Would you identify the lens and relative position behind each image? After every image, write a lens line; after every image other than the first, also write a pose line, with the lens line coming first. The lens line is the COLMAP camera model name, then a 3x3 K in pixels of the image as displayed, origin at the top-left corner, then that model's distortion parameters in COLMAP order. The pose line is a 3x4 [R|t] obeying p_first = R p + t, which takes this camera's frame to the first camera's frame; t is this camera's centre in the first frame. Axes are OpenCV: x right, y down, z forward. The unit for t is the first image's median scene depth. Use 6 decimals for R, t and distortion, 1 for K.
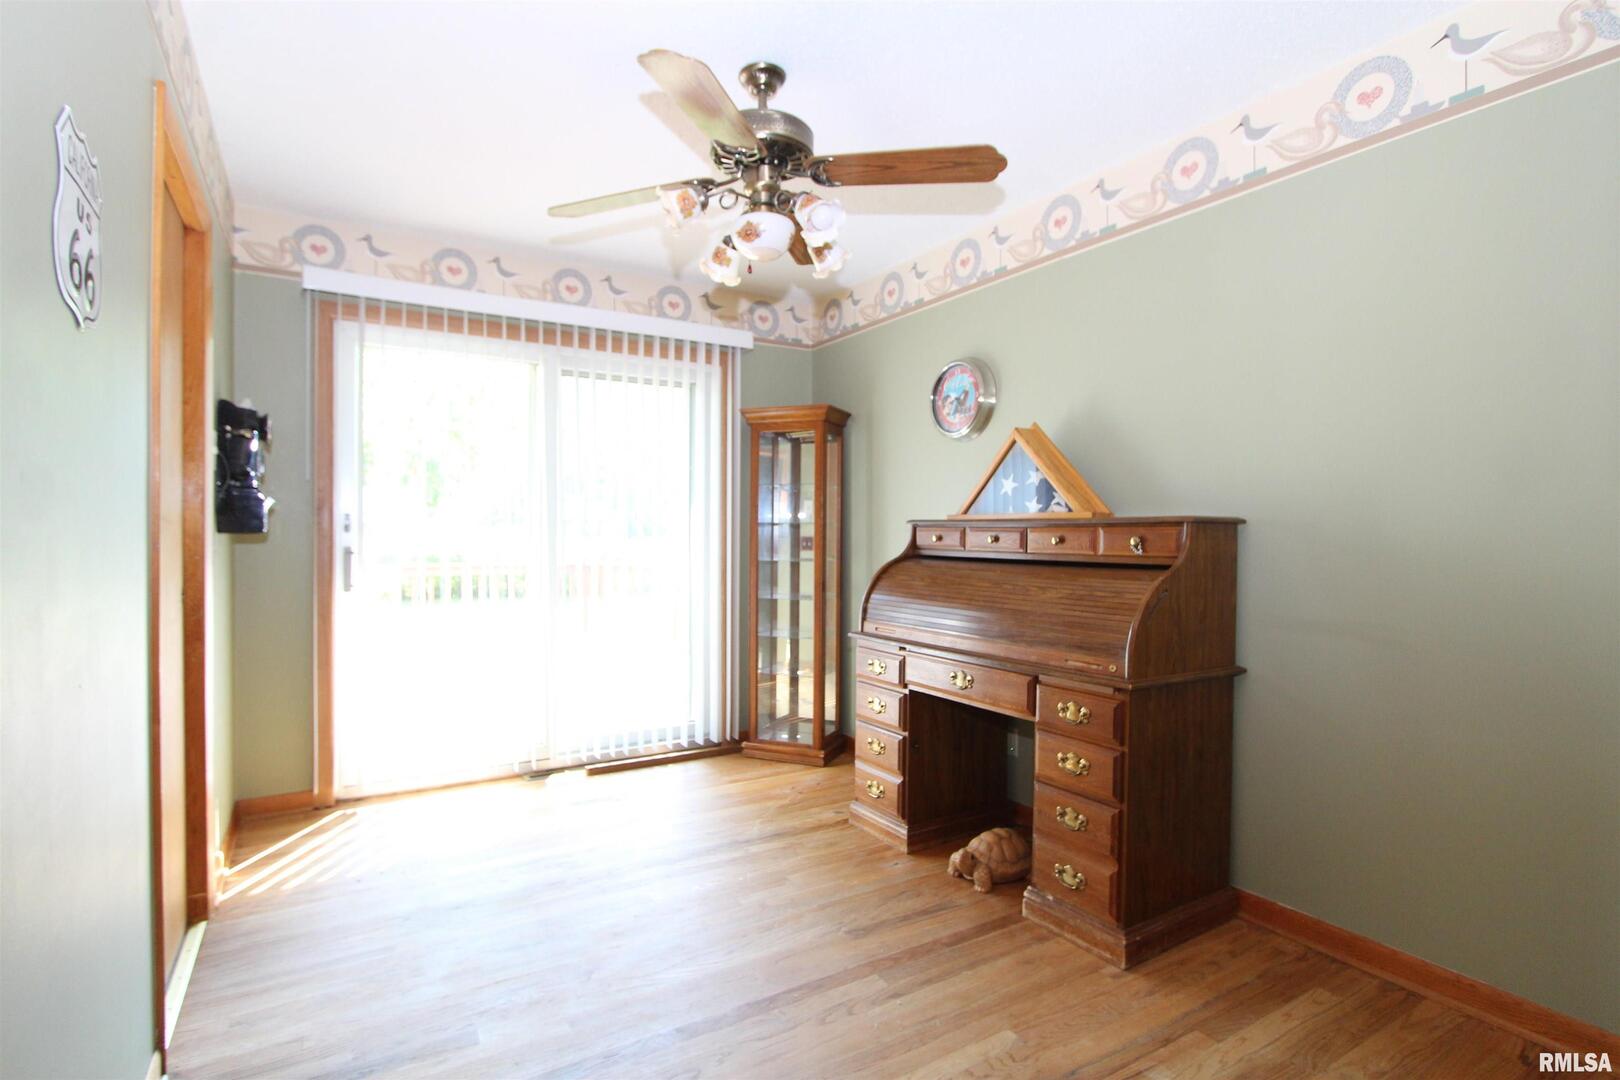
lens RADIAL K [[832.5, 0, 810.0], [0, 832.5, 540.0], [0, 0, 1]] dist [-0.000658, -0.000373]
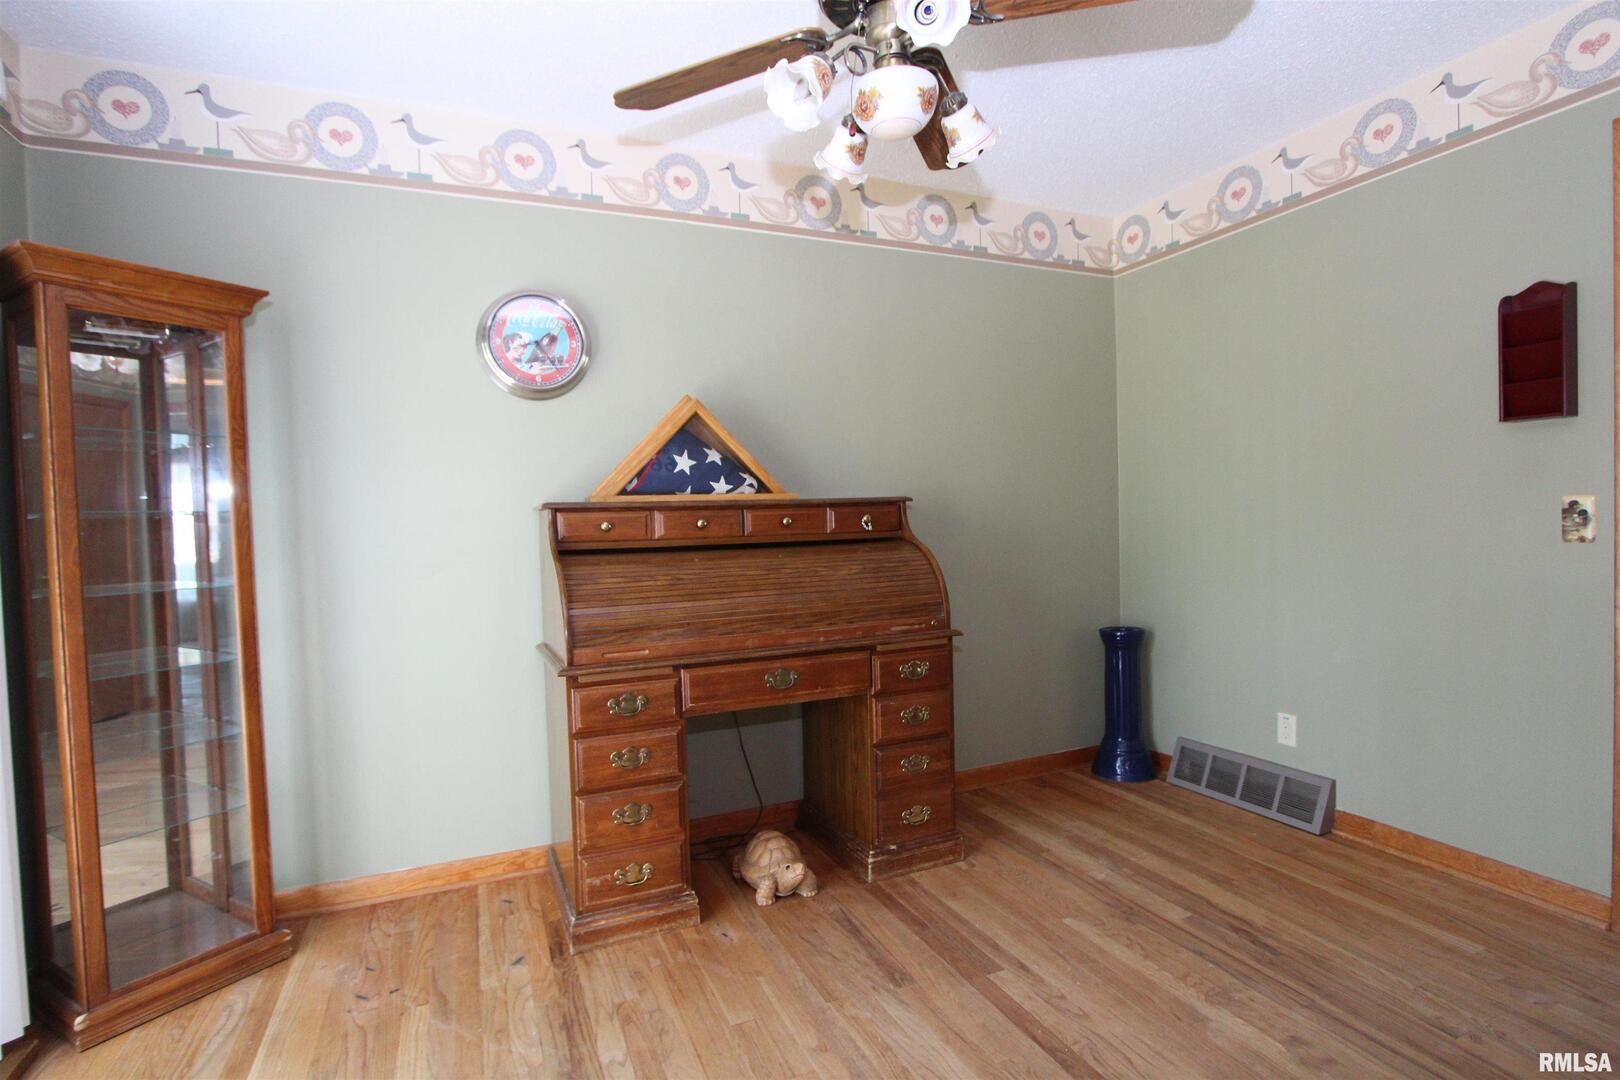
lens RADIAL K [[812.9, 0, 810.0], [0, 812.9, 540.0], [0, 0, 1]] dist [-0.002338, -0.000818]
pose [[0.118524, -0.038258, 0.992214, -0.707108], [0.039206, 0.998659, 0.033823, -0.008942], [-0.992177, 0.034892, 0.119865, 0.902201]]
